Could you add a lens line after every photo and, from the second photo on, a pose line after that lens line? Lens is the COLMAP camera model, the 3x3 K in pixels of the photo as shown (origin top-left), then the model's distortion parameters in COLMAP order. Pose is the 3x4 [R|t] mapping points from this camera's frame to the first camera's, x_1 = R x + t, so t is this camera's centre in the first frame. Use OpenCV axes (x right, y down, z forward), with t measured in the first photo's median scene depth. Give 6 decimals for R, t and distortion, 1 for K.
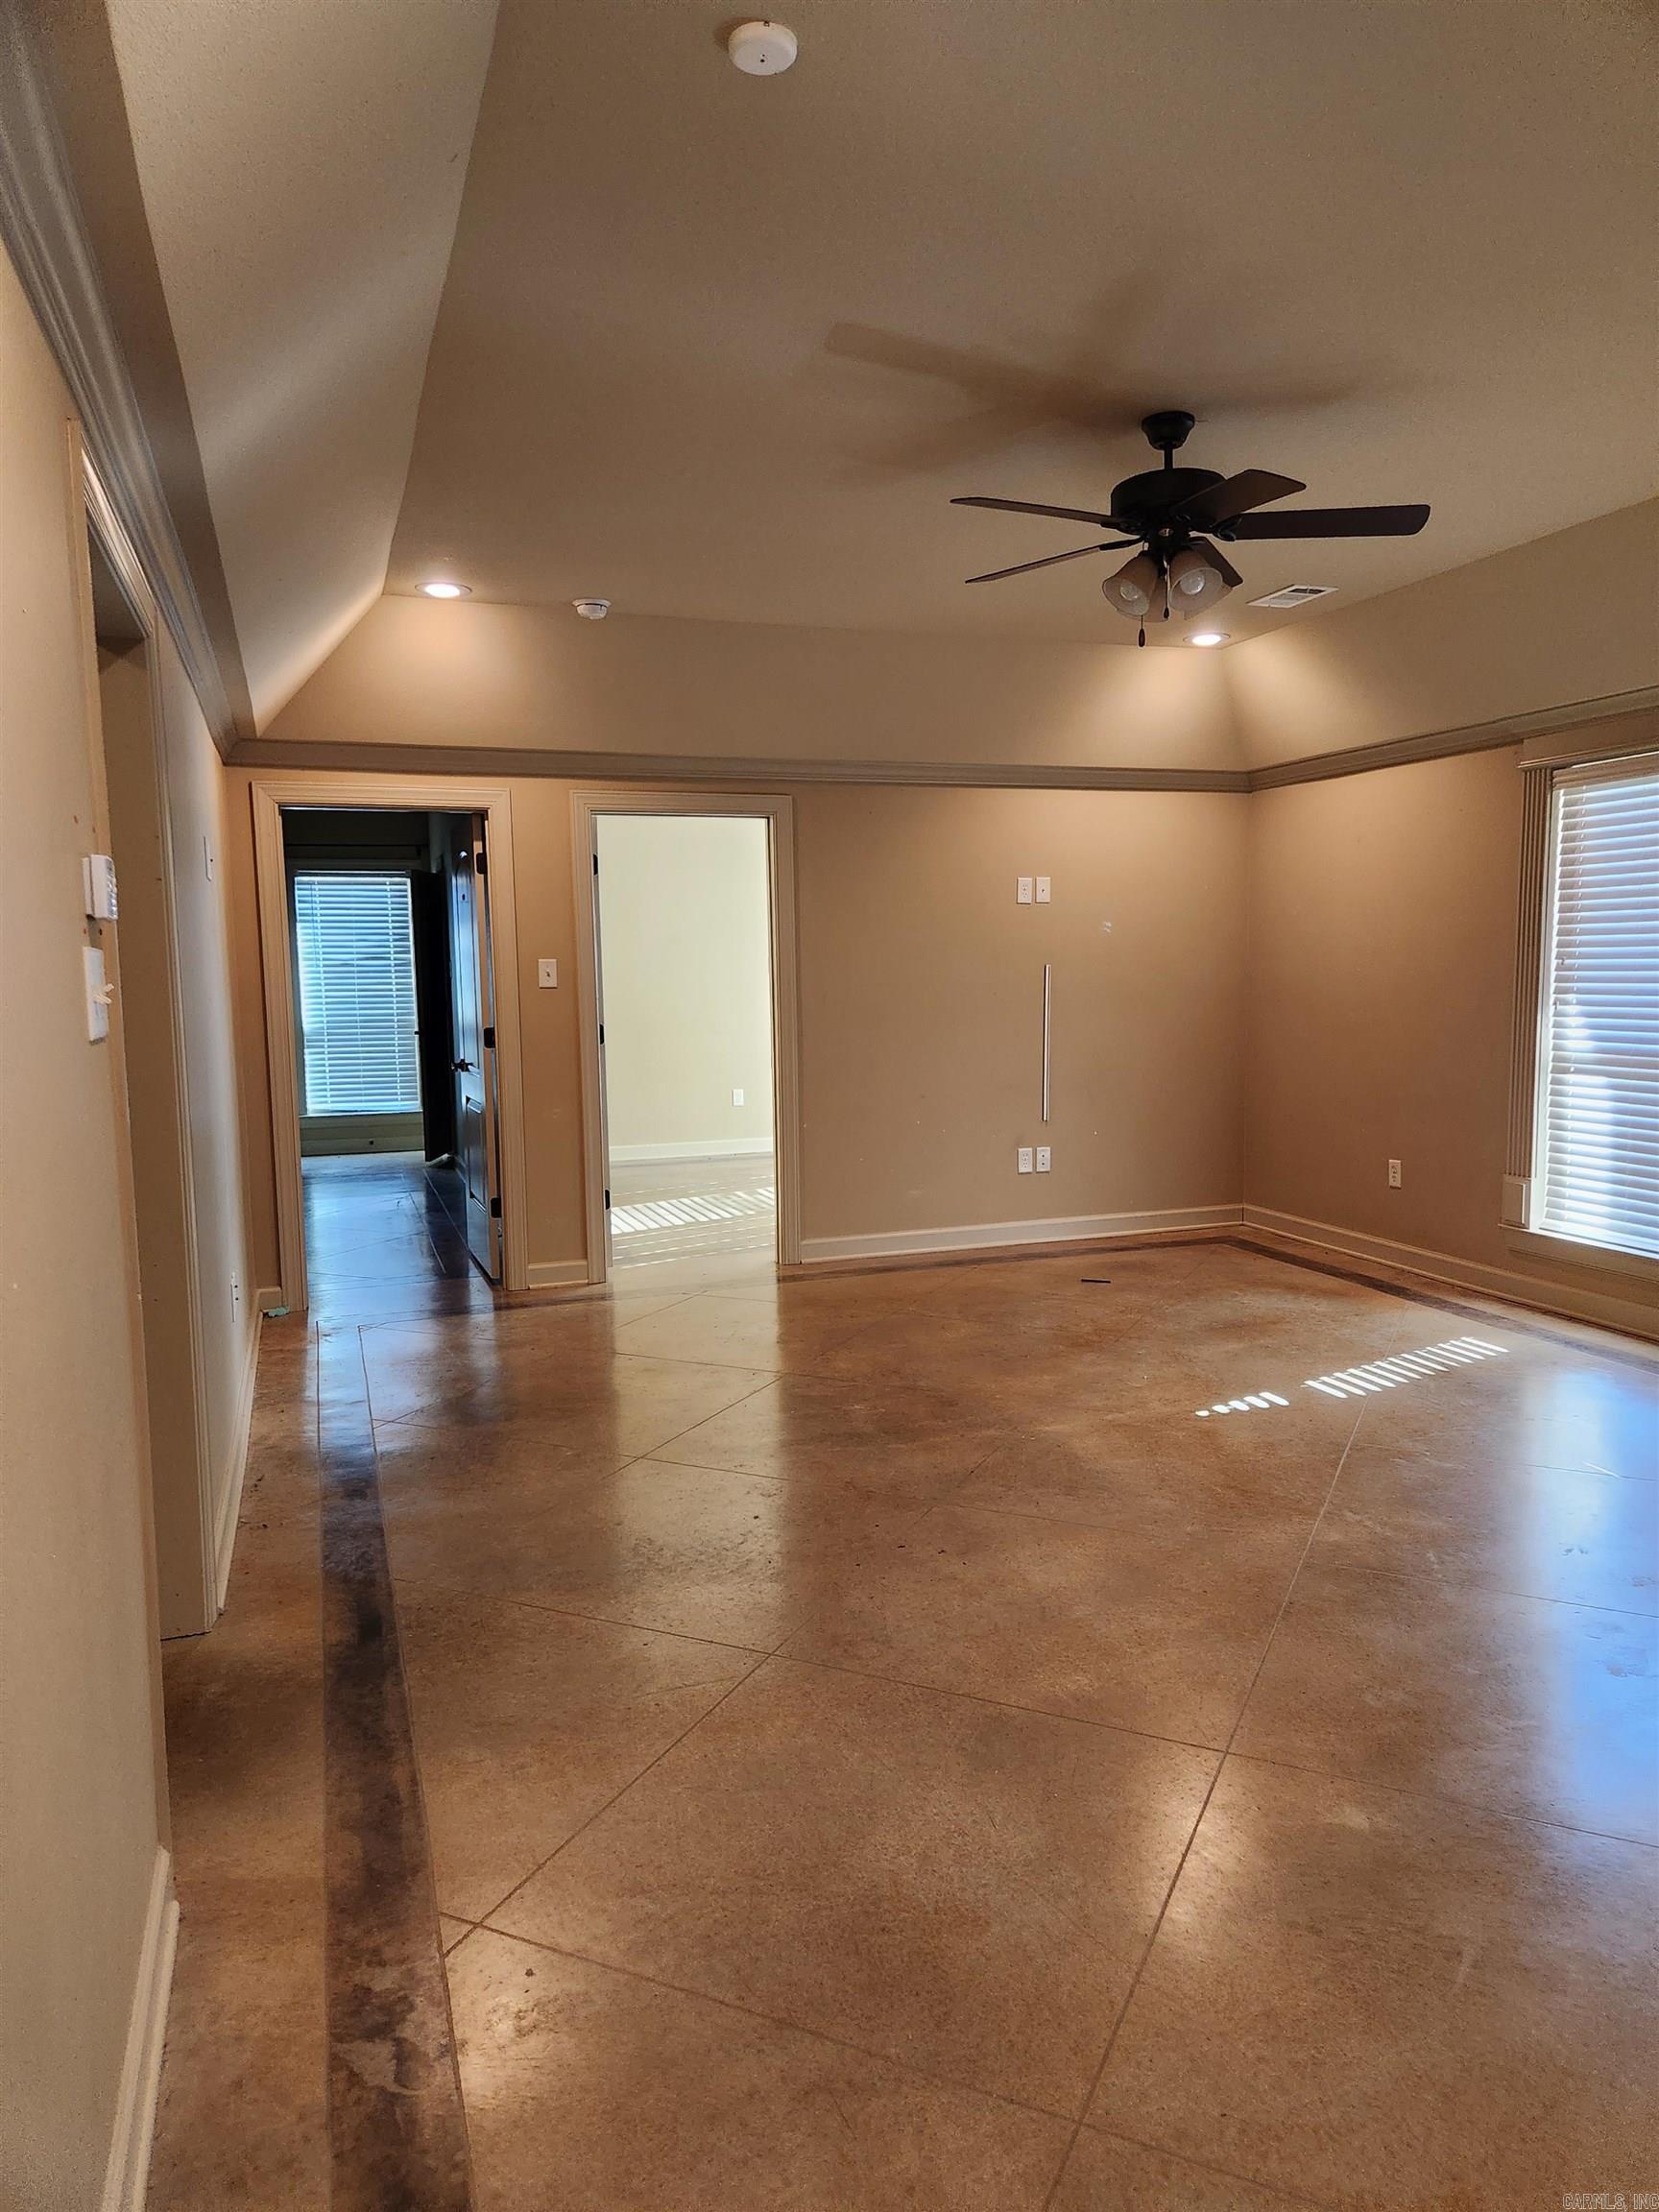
lens RADIAL K [[1467.4, 0, 817.2], [0, 1467.4, 1103.0], [0, 0, 1]] dist [0.034297, -0.003585]
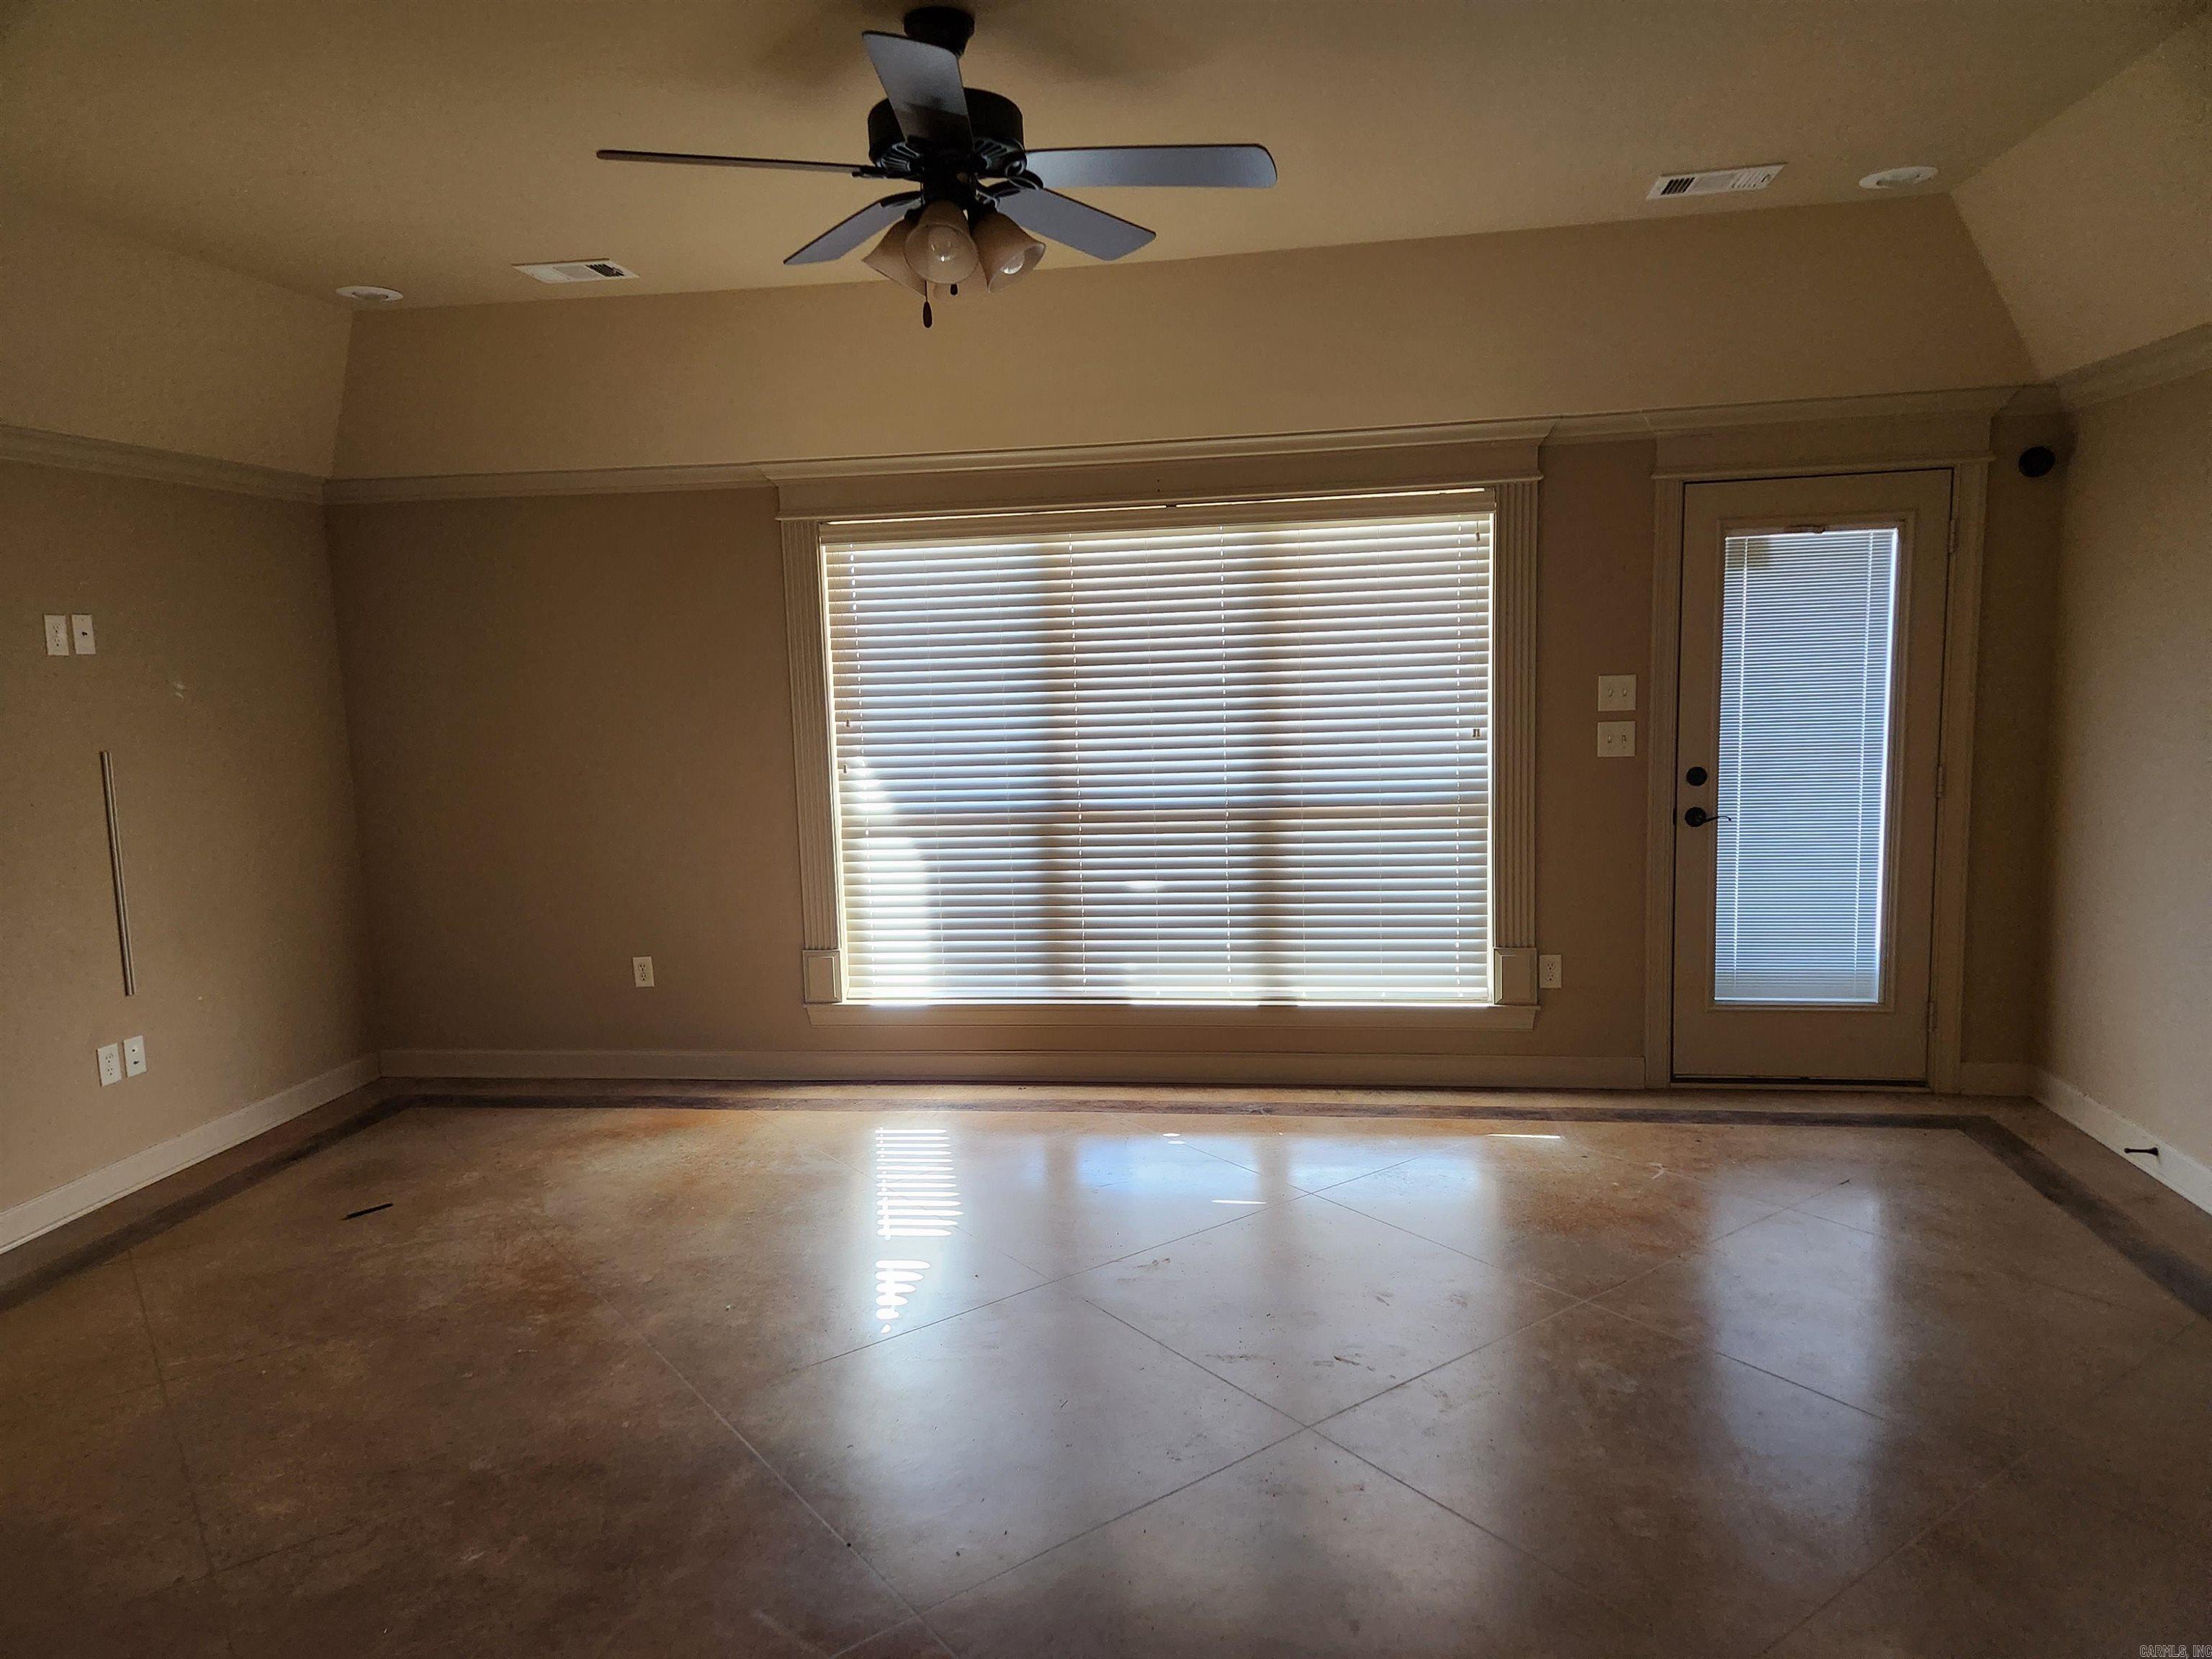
lens RADIAL K [[1467.4, 0, 1102.9], [0, 1467.4, 840.6], [0, 0, 1]] dist [0.034297, -0.003585]
pose [[0.463671, -0.115094, 0.878500, -0.275336], [0.116130, 0.990868, 0.068522, -0.066533], [-0.878364, 0.070249, 0.472802, 0.403464]]
